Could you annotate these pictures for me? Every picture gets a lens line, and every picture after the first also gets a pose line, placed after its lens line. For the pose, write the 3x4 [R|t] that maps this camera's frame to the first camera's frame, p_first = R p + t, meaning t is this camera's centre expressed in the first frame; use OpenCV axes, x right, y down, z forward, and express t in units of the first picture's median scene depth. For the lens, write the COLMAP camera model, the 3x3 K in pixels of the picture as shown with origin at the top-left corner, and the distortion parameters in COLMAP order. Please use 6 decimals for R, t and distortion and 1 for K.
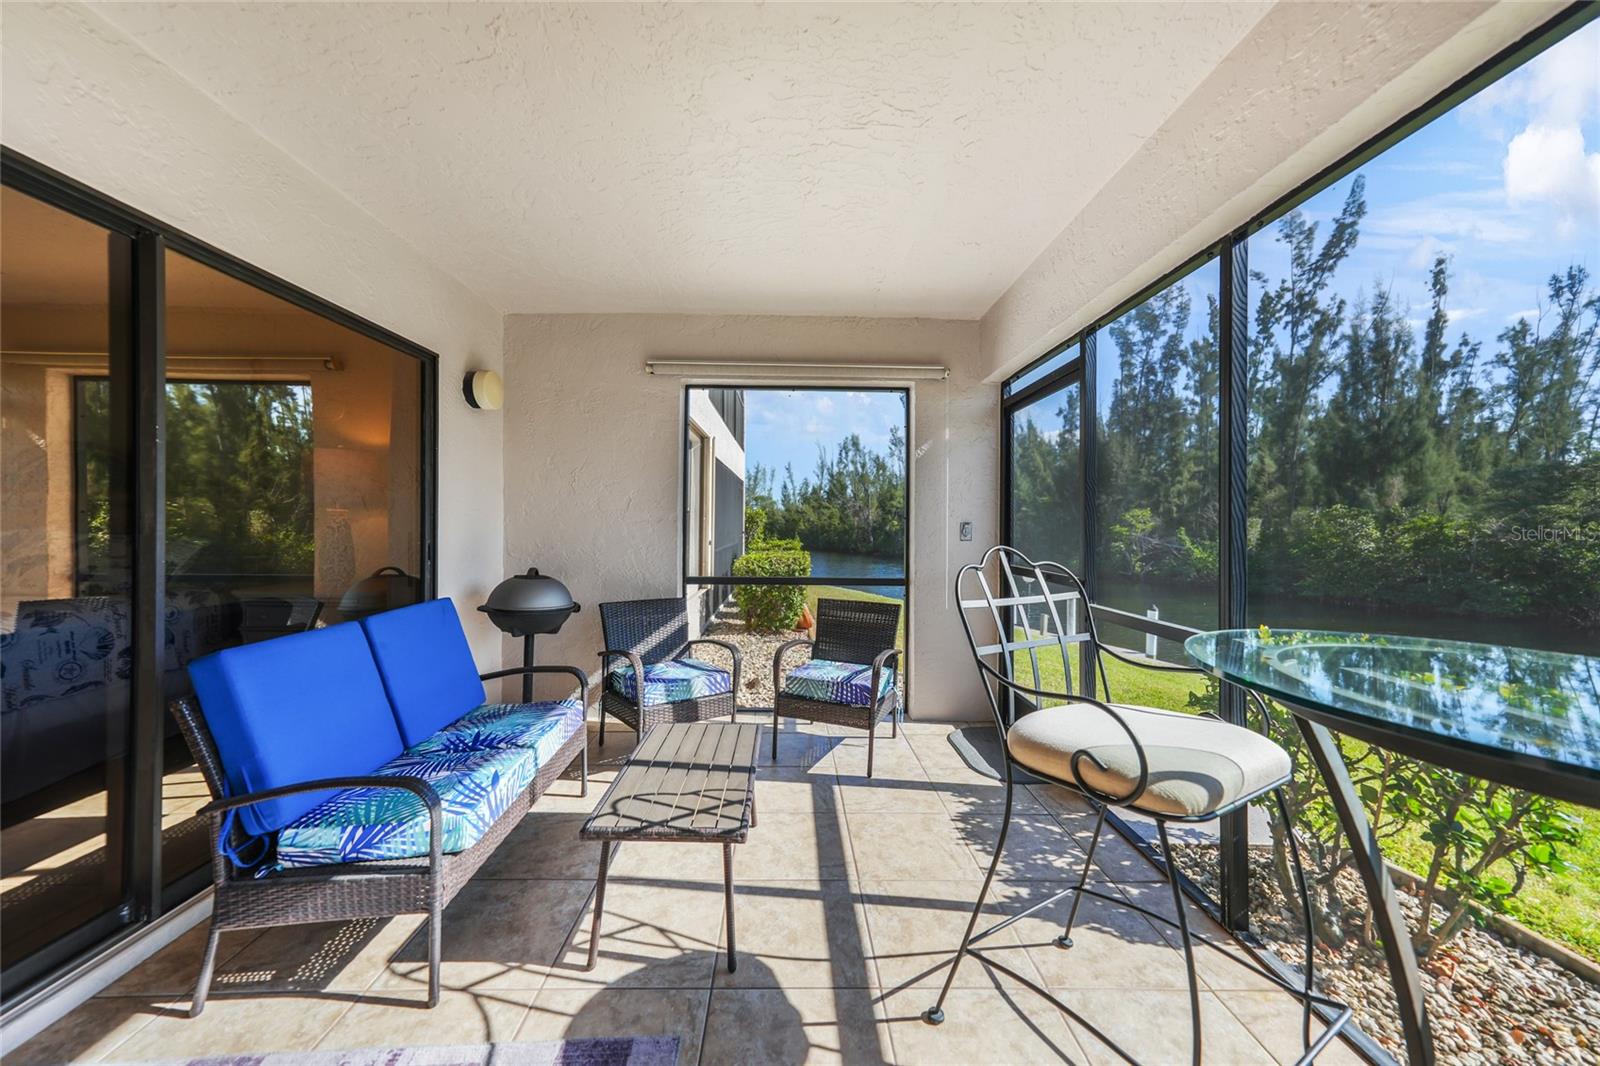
lens RADIAL K [[551.1, 0, 801.3], [0, 551.1, 522.8], [0, 0, 1]] dist [0.012731, 0.000161]
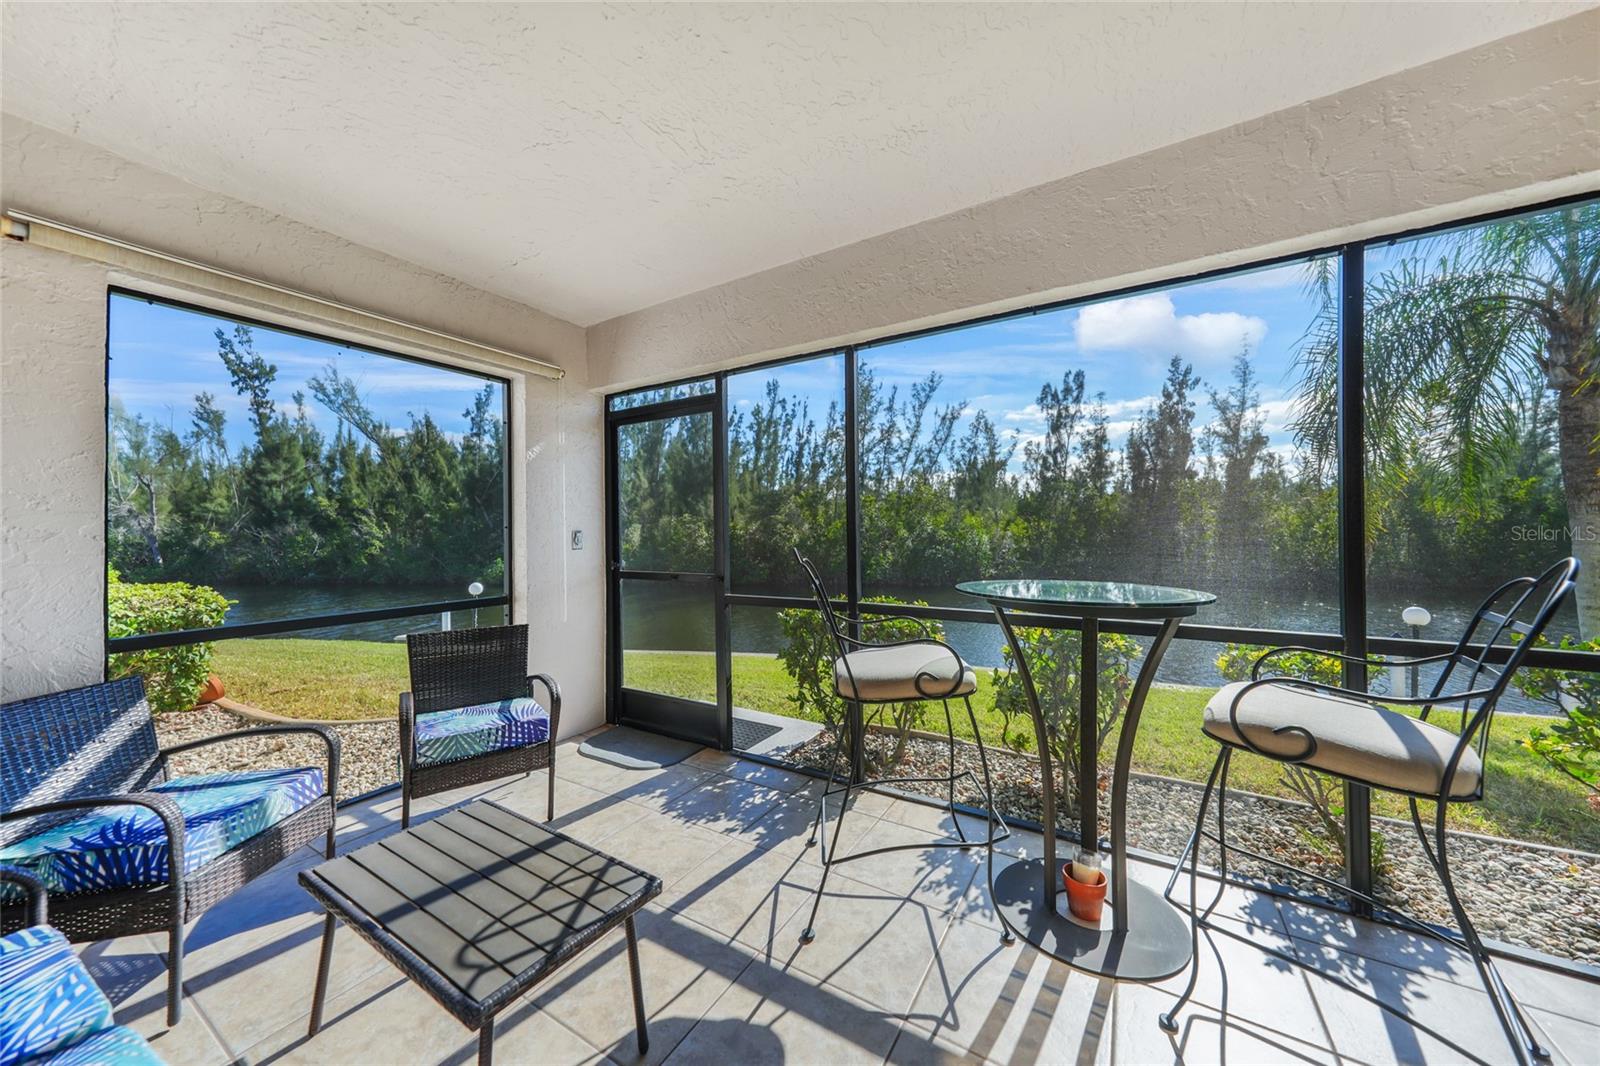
lens RADIAL K [[551.1, 0, 801.3], [0, 551.1, 522.8], [0, 0, 1]] dist [0.012731, 0.000161]
pose [[0.547262, -0.004637, 0.836948, -0.307778], [0.015264, 0.999874, -0.004441, -0.004071], [-0.836822, 0.015205, 0.547264, 0.132504]]
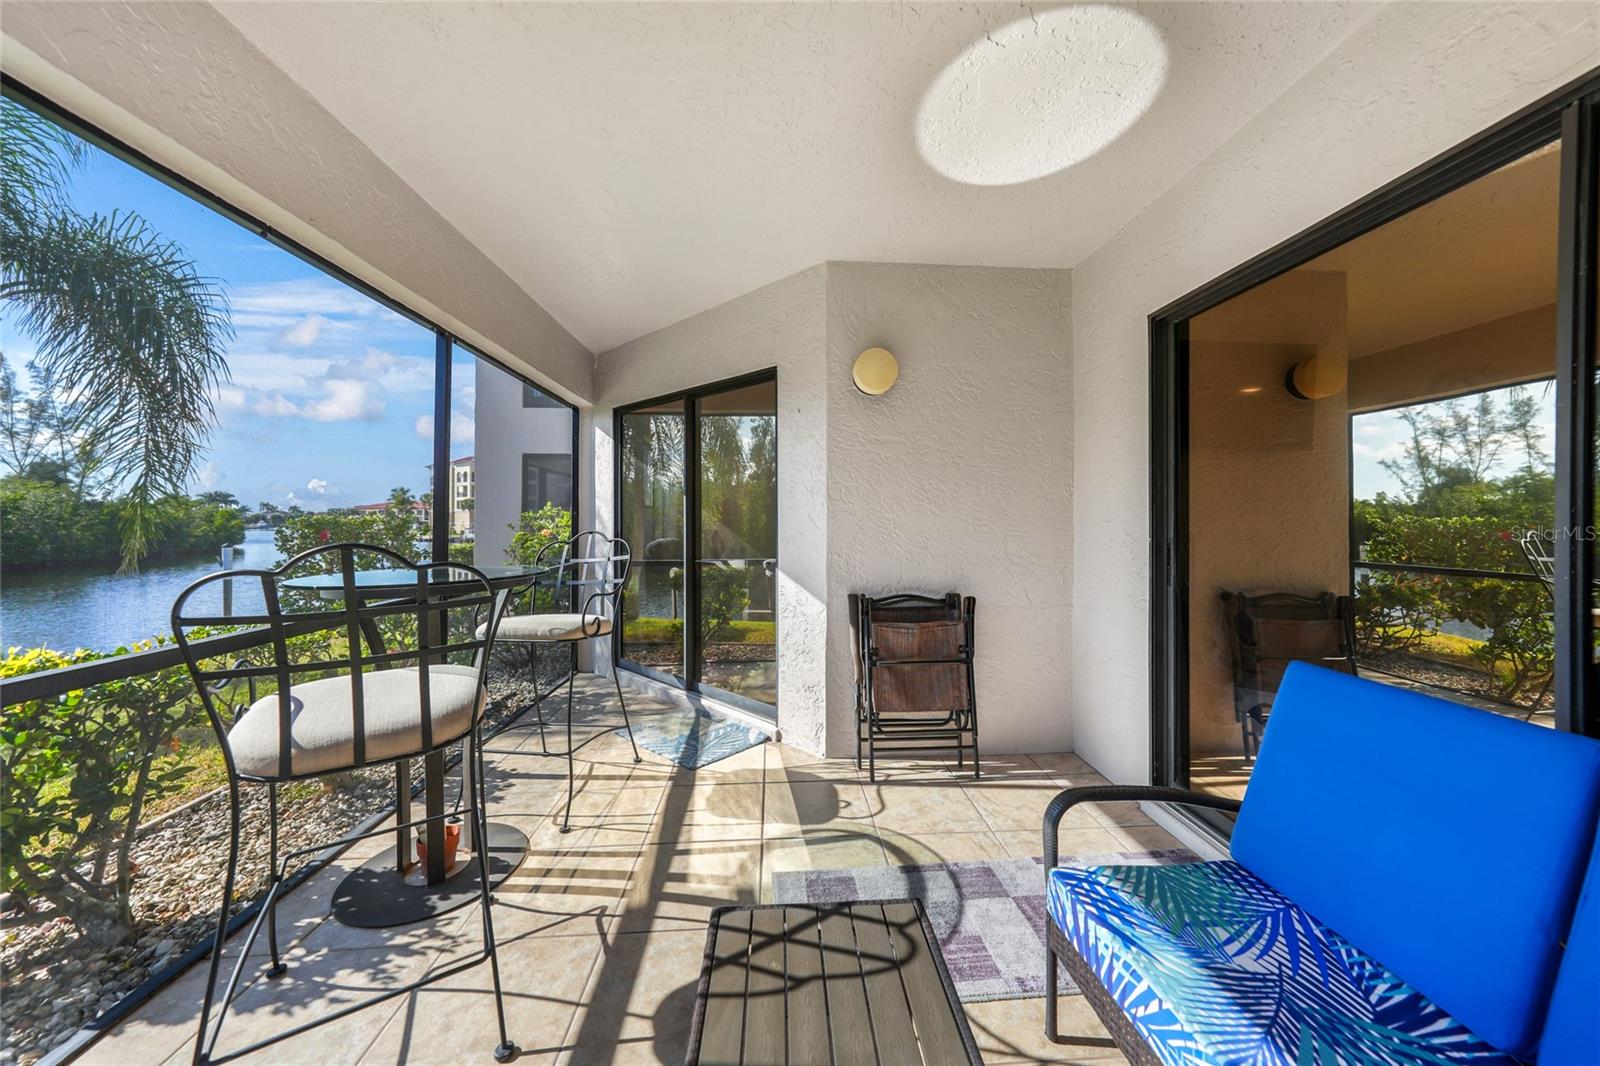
lens RADIAL K [[563.3, 0, 802.9], [0, 563.3, 526.2], [0, 0, 1]] dist [-0.025199, 0.005843]
pose [[-0.999863, -0.004760, -0.015851, -0.089170], [-0.005019, 0.999854, 0.016339, 0.001926], [0.015771, 0.016416, -0.999741, 0.757738]]
